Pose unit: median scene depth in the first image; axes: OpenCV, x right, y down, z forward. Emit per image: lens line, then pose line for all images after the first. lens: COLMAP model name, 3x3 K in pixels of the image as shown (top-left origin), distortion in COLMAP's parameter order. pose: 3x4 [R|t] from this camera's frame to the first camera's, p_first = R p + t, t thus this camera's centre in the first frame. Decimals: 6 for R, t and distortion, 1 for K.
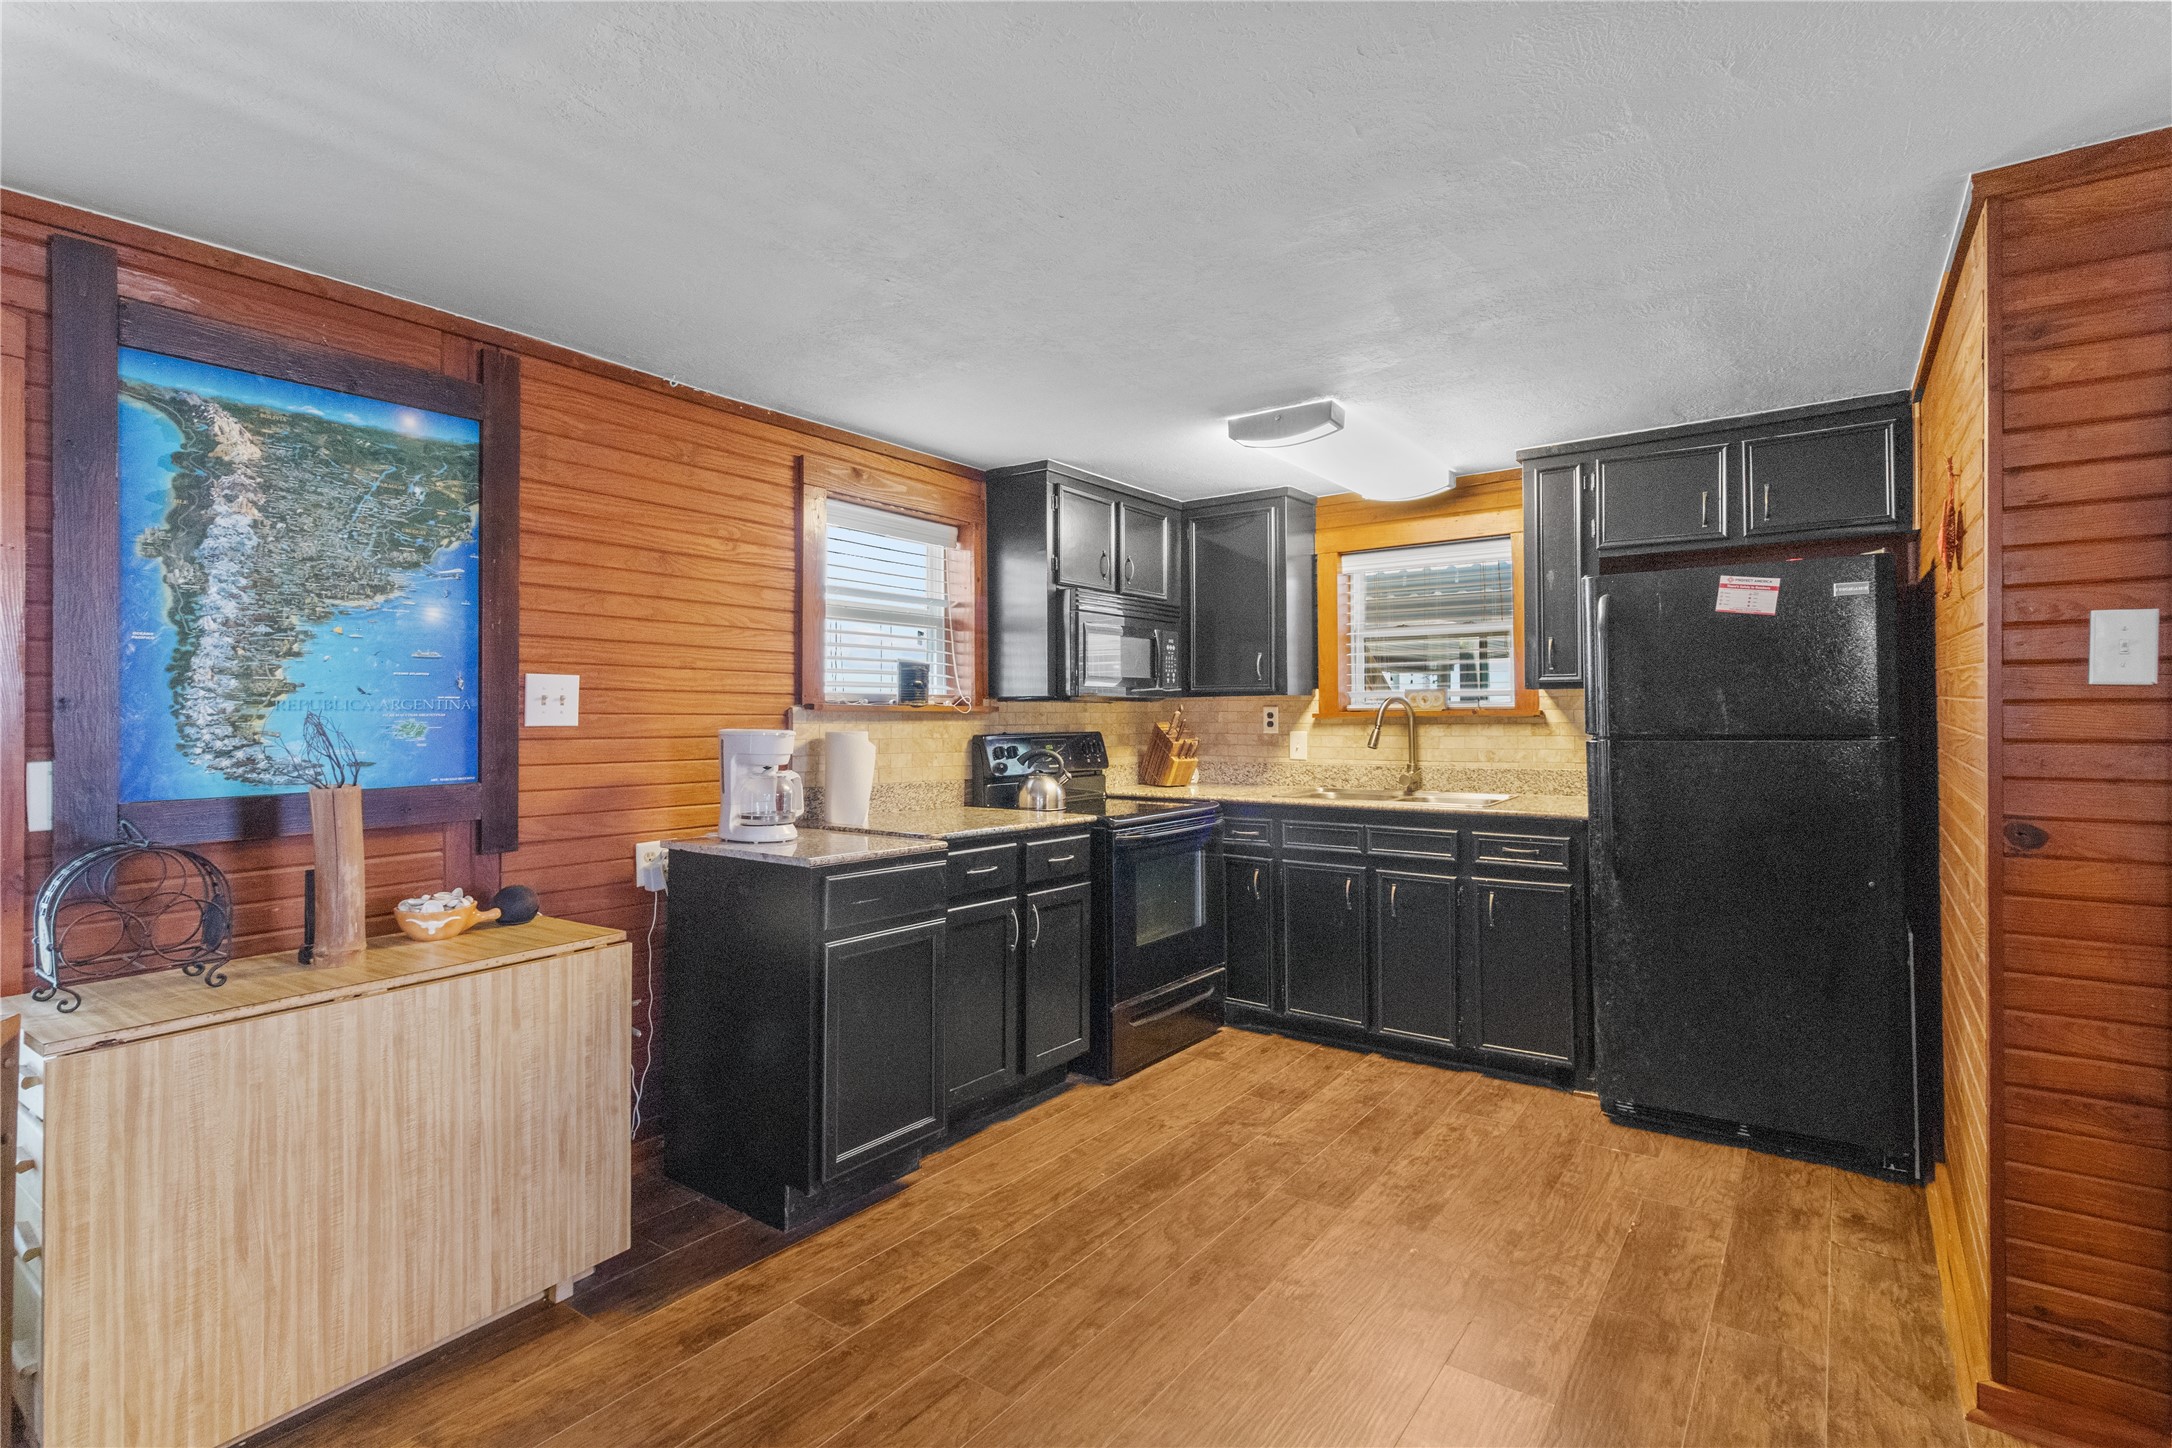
lens RADIAL K [[1020.2, 0, 1084.1], [0, 1020.2, 700.6], [0, 0, 1]] dist [0.003133, -0.000017]
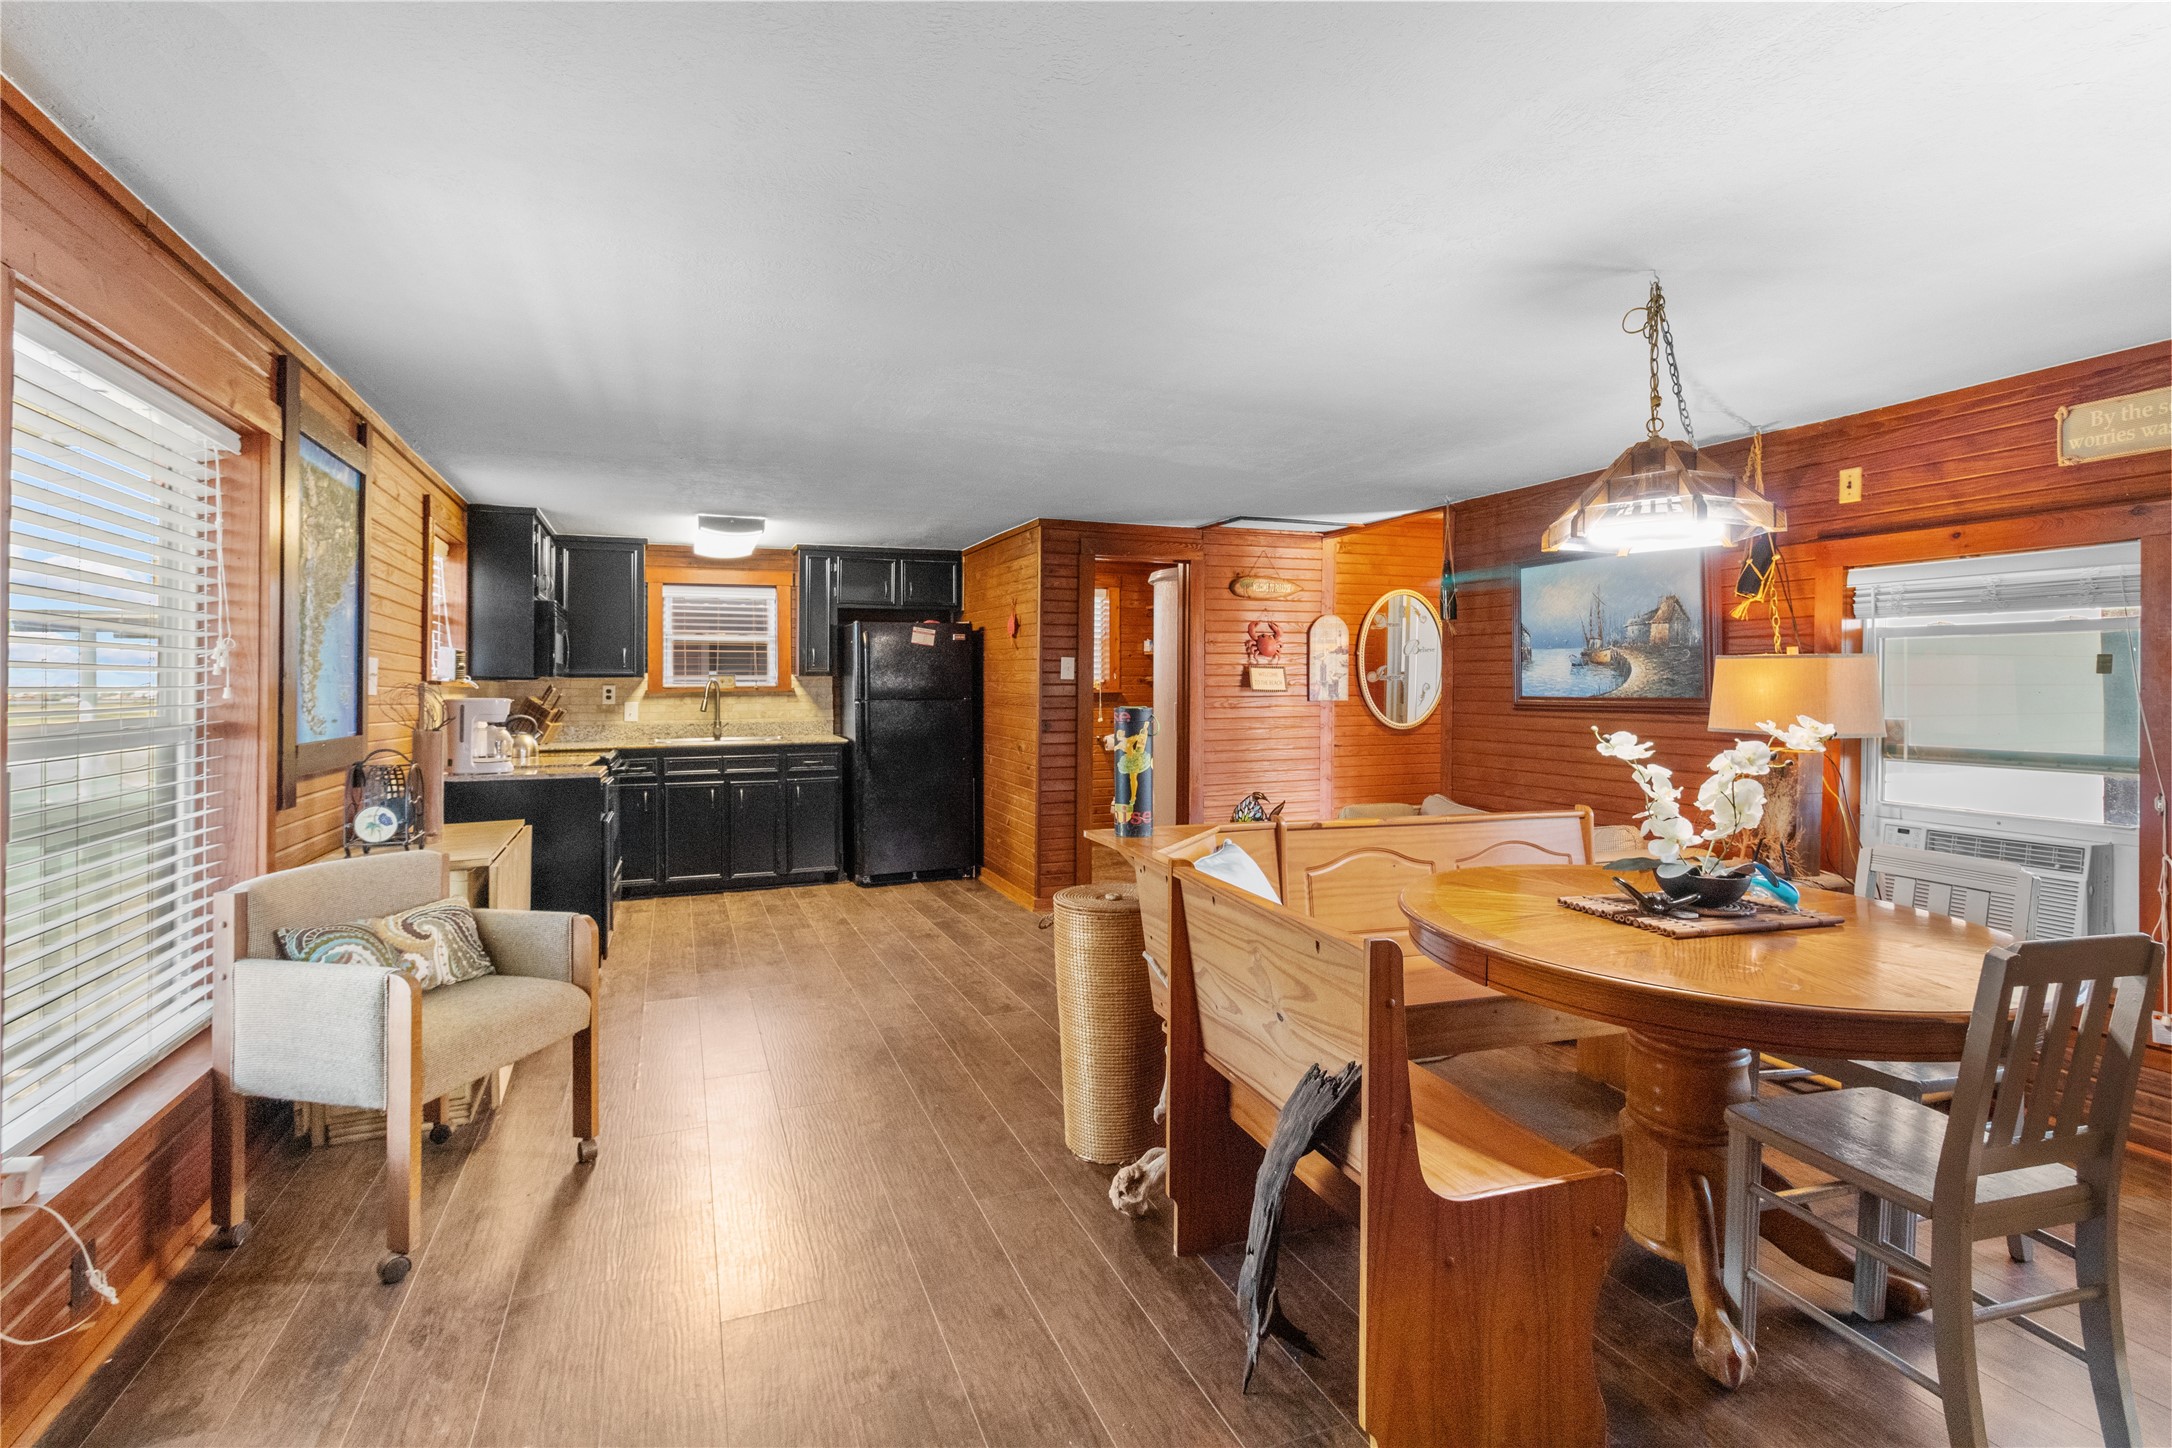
lens RADIAL K [[1020.2, 0, 1085.8], [0, 1020.2, 707.9], [0, 0, 1]] dist [0.003133, -0.000017]
pose [[0.523699, -0.013514, 0.851796, -0.765300], [-0.006178, 0.999788, 0.019661, 0.006474], [-0.851881, -0.015559, 0.523505, -0.345342]]
